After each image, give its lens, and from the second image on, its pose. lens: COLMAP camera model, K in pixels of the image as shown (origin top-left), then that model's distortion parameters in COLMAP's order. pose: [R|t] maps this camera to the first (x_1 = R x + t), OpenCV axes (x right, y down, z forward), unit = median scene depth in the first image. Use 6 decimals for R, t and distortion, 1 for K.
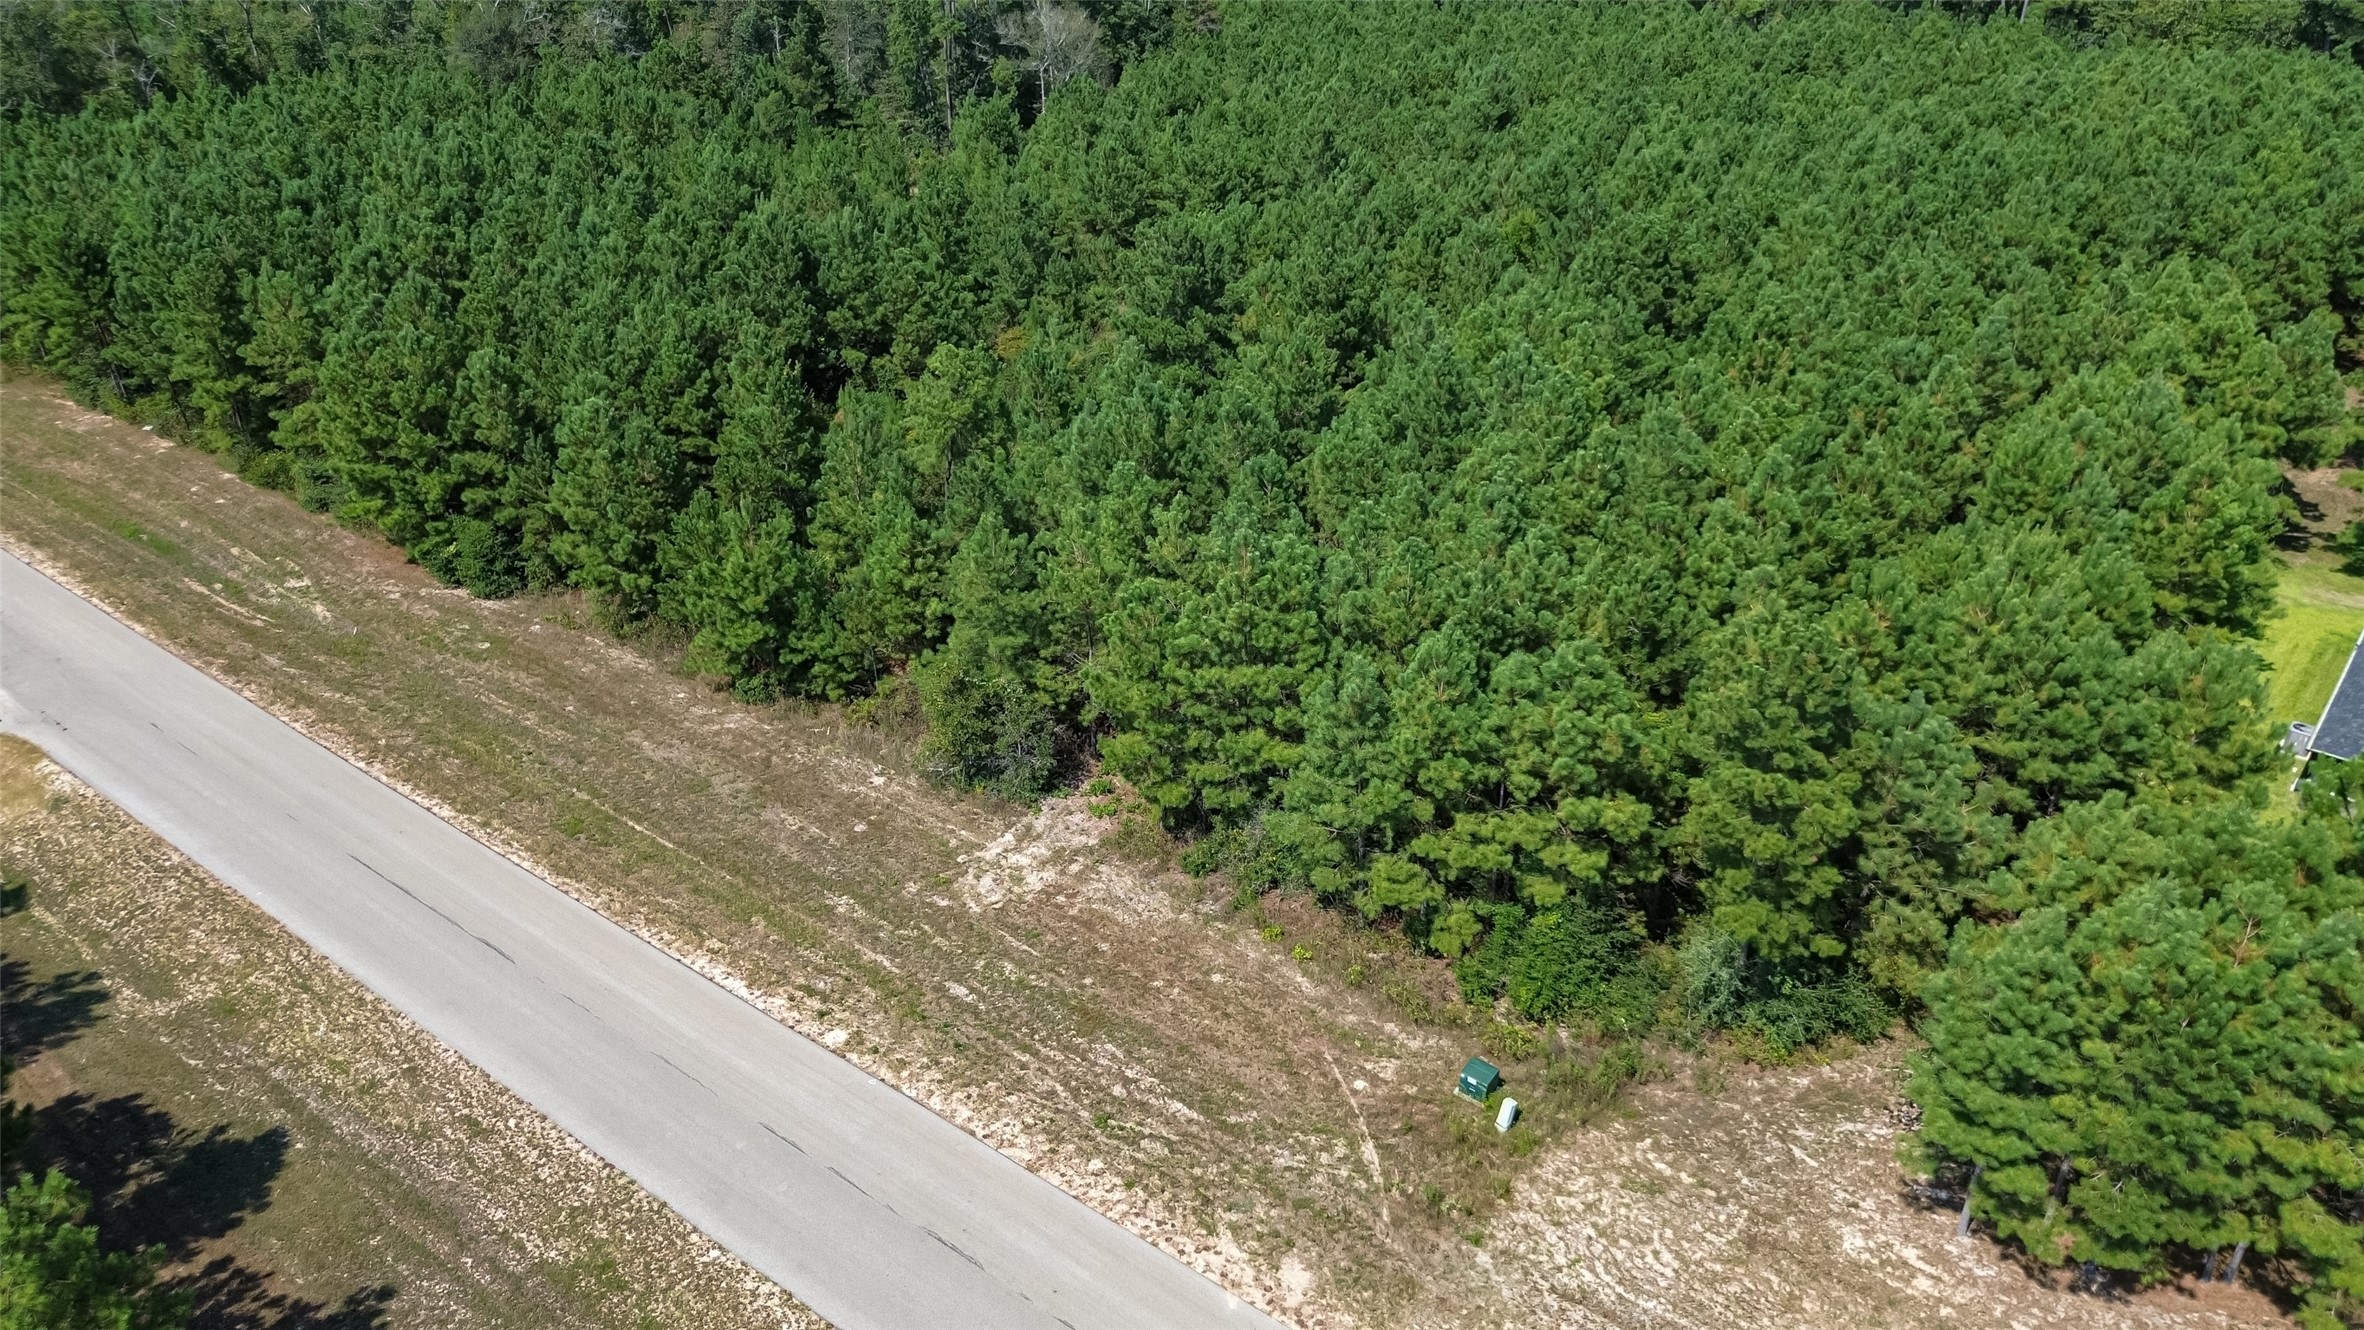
lens RADIAL K [[1591.6, 0, 1173.0], [0, 1591.6, 672.9], [0, 0, 1]] dist [0.082355, 0.000265]
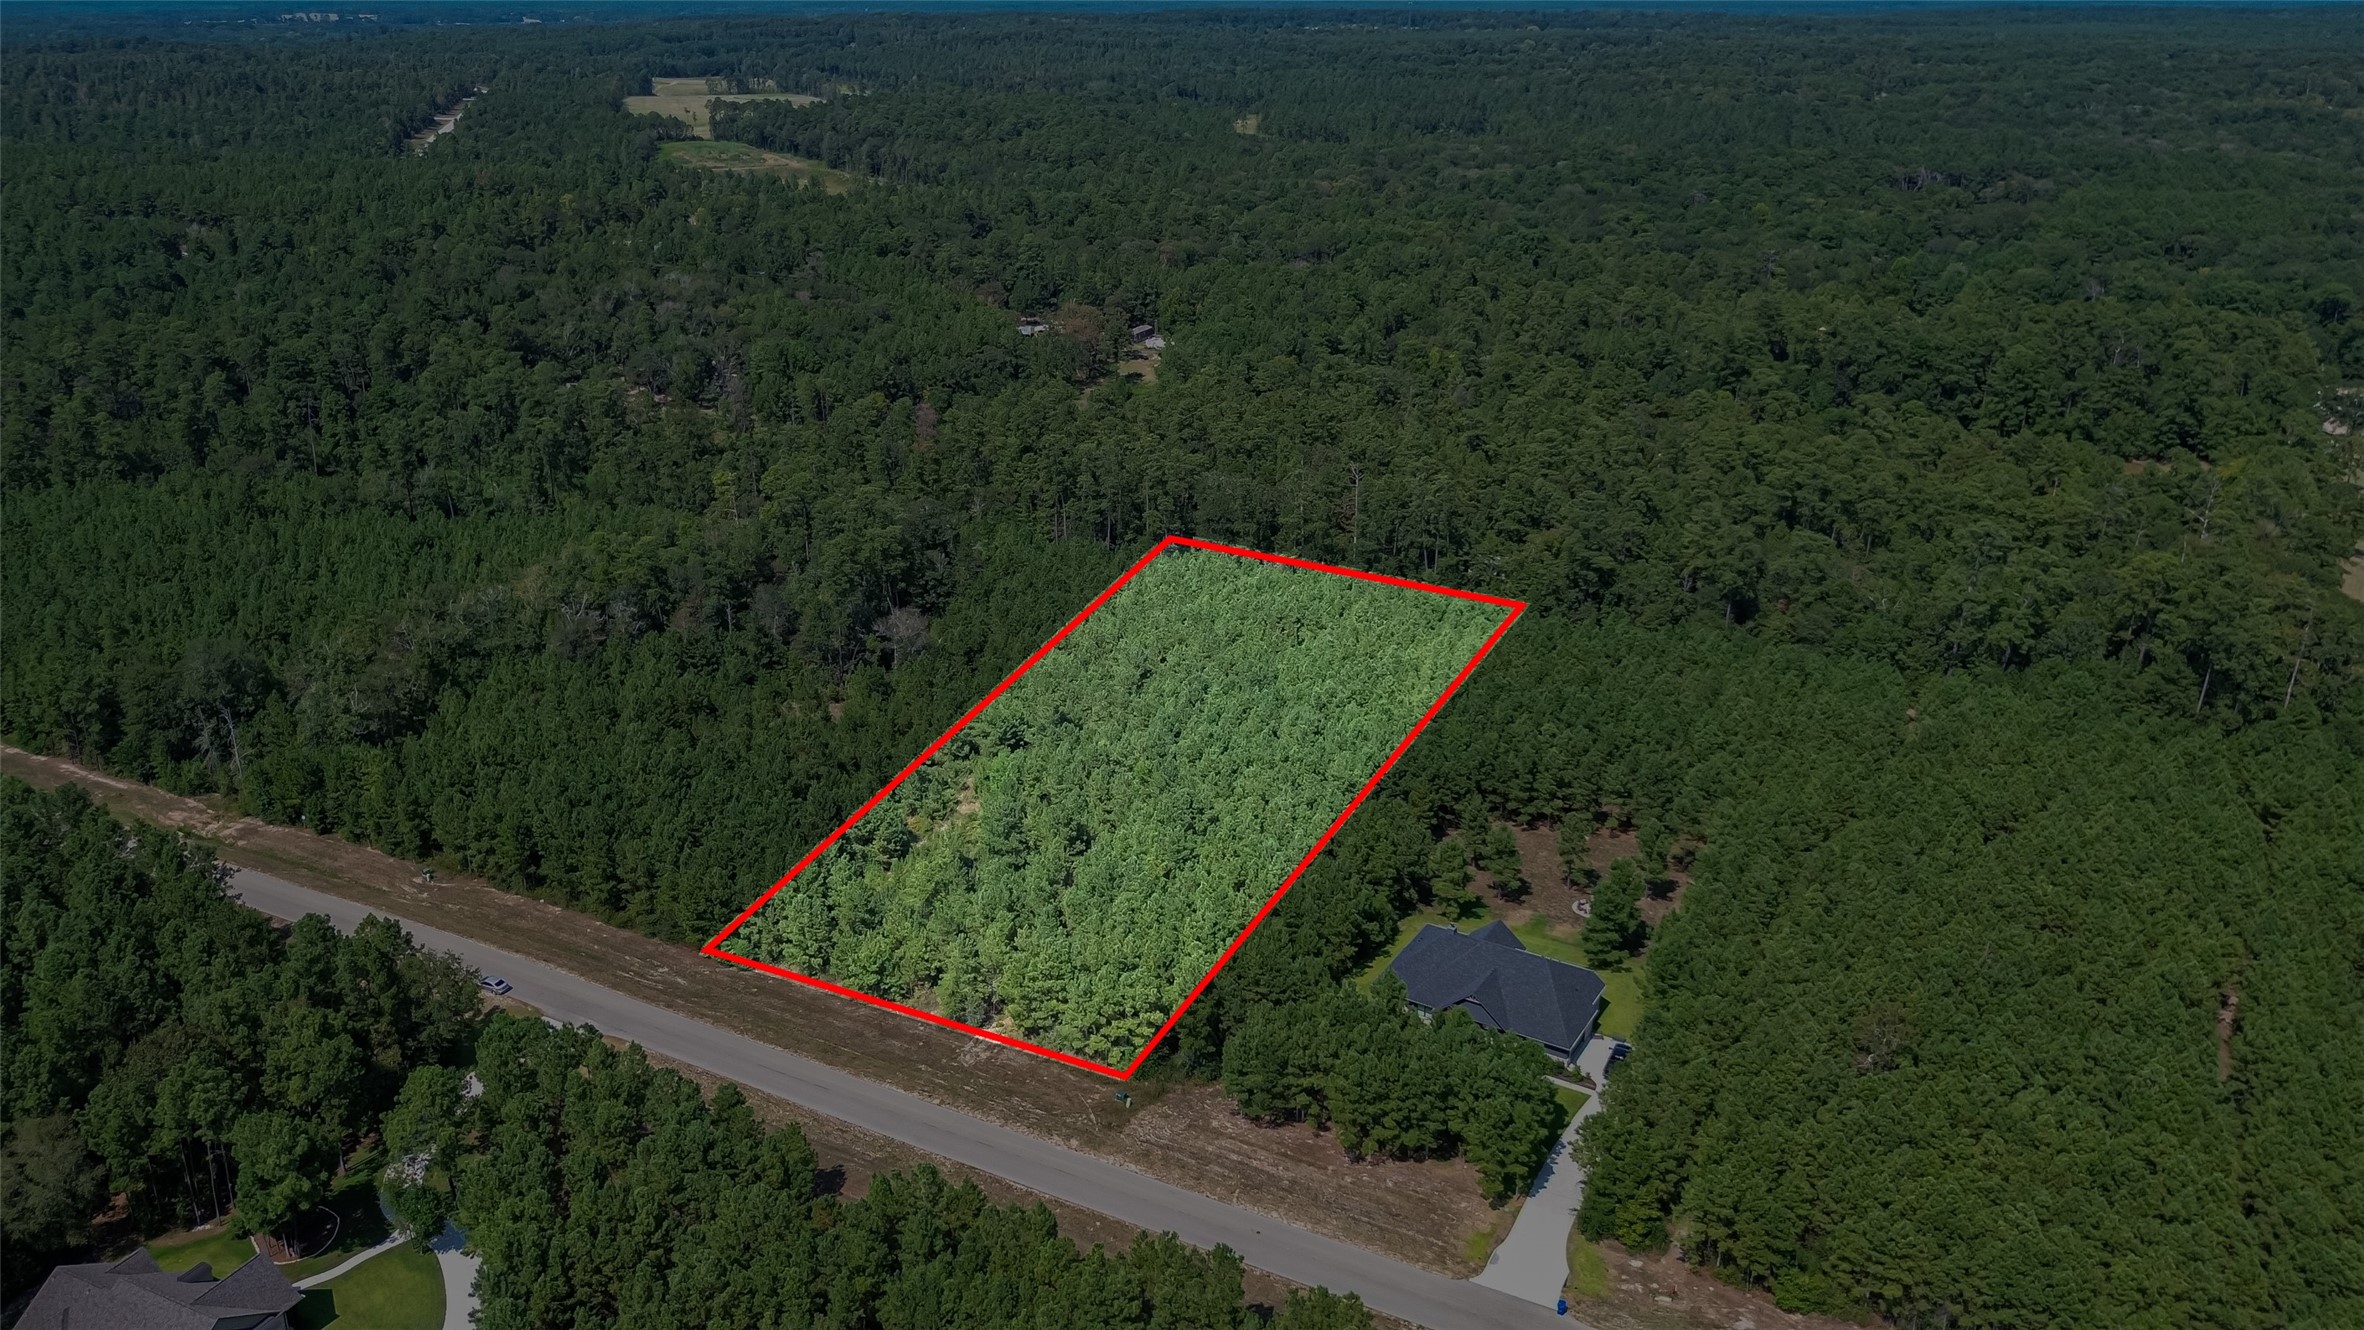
lens RADIAL K [[1591.6, 0, 1170.1], [0, 1591.6, 652.8], [0, 0, 1]] dist [0.082355, 0.000265]
pose [[0.984266, -0.030665, 0.174010, -0.266708], [0.061285, 0.982937, -0.173431, -0.083745], [-0.165723, 0.181366, 0.969351, -2.403307]]
